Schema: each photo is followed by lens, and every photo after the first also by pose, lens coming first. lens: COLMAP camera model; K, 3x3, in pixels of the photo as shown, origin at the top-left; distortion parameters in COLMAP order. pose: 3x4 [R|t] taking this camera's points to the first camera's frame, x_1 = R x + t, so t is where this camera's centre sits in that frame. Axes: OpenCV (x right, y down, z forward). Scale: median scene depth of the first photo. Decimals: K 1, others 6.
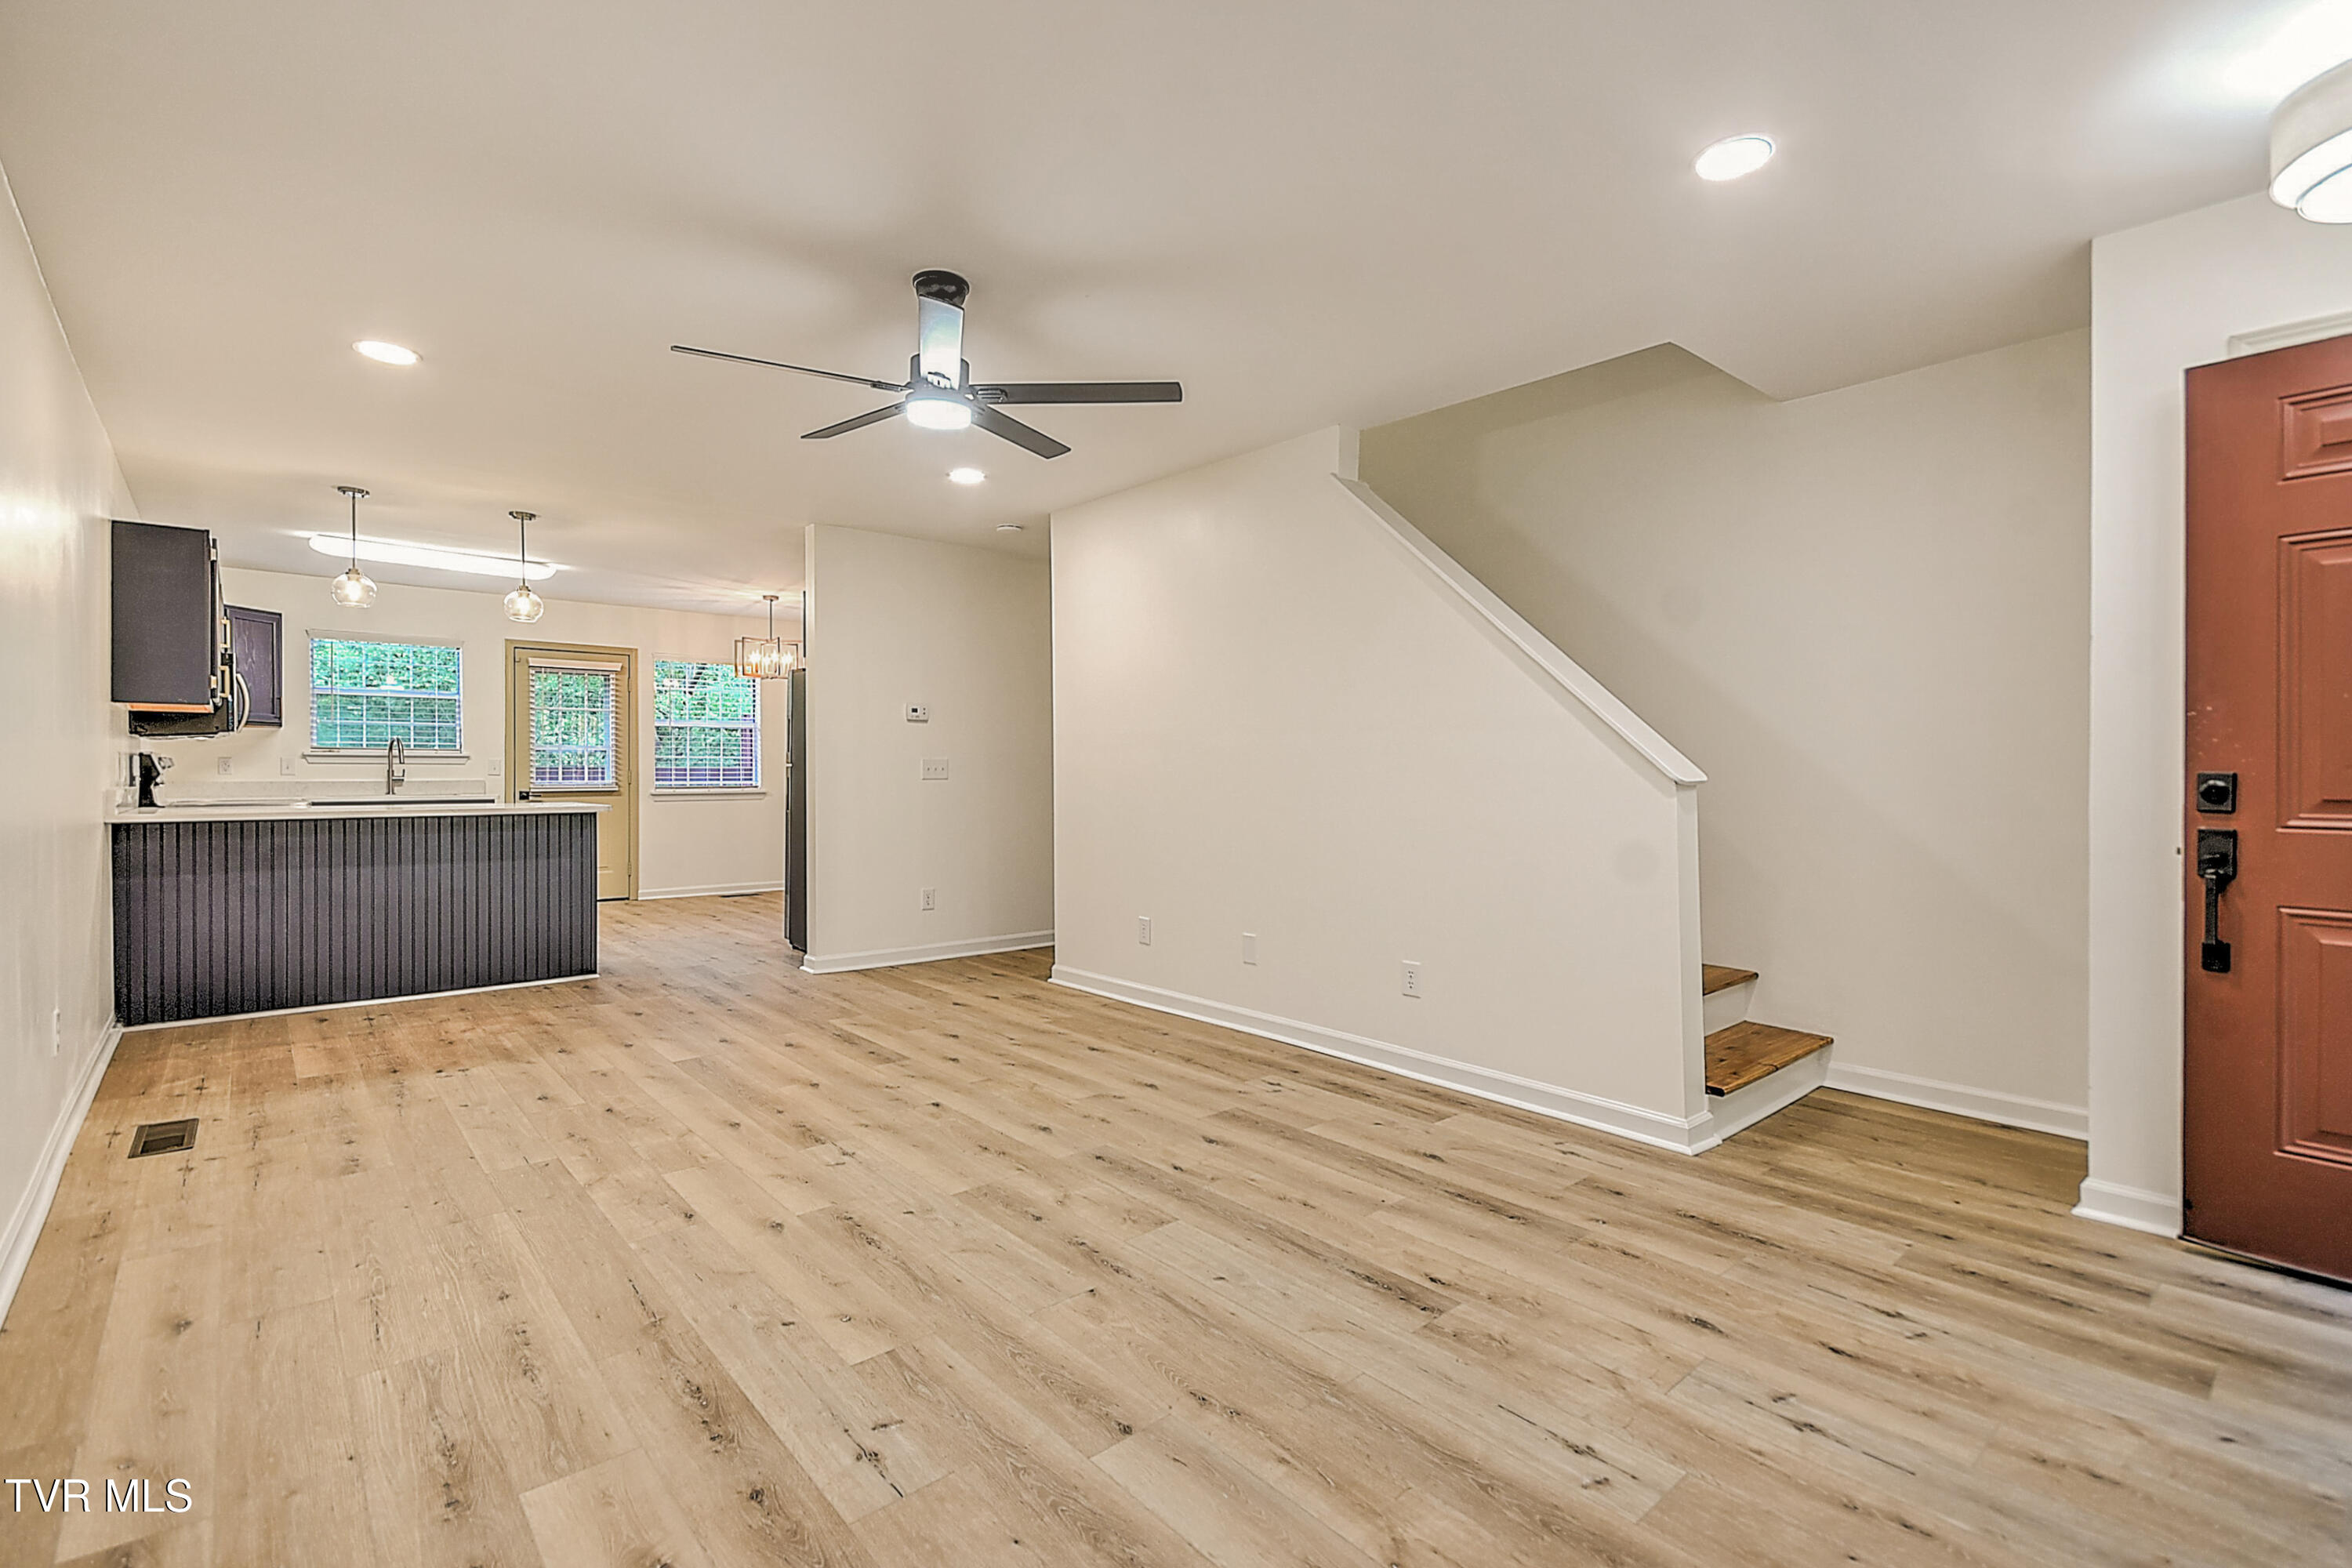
lens RADIAL K [[1075.6, 0, 1161.2], [0, 1075.6, 772.7], [0, 0, 1]] dist [-0.003990, -0.004526]
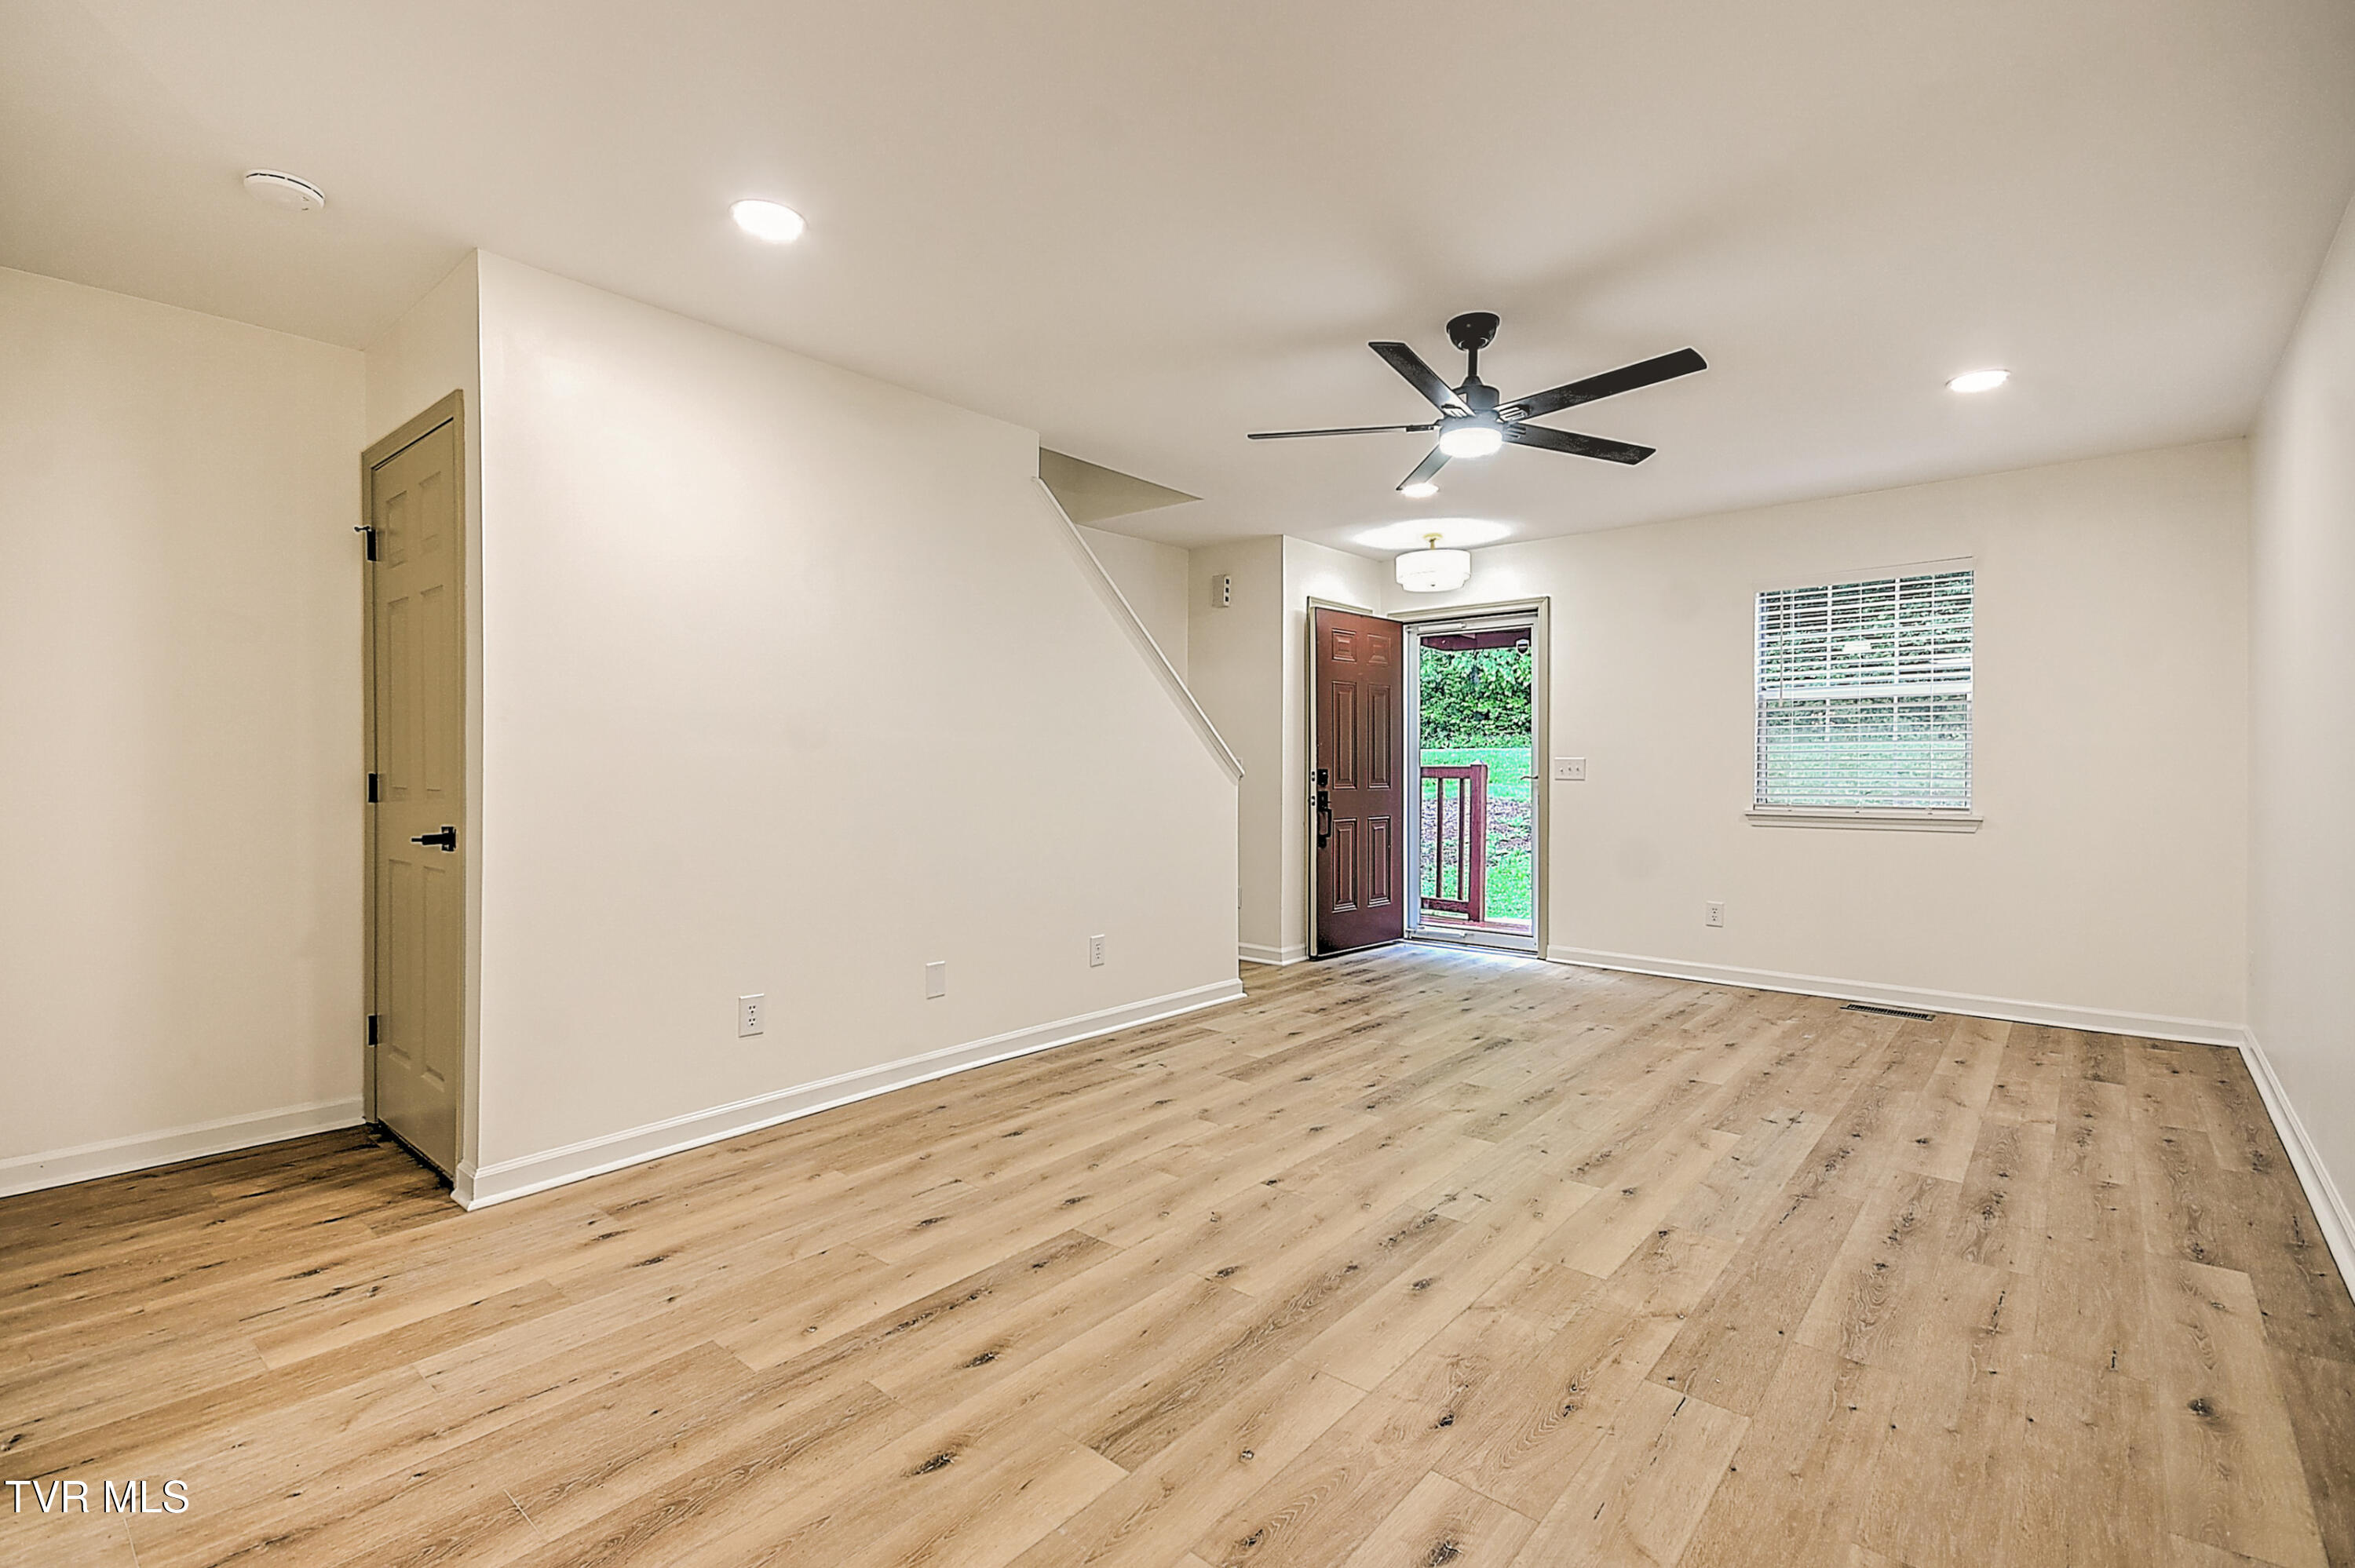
lens RADIAL K [[1076.8, 0, 1158.6], [0, 1076.8, 768.2], [0, 0, 1]] dist [-0.003990, -0.004526]
pose [[-0.146622, -0.009219, 0.989150, -1.188881], [0.007882, 0.999914, 0.010488, -0.021181], [-0.989161, 0.009334, -0.146537, 1.418325]]
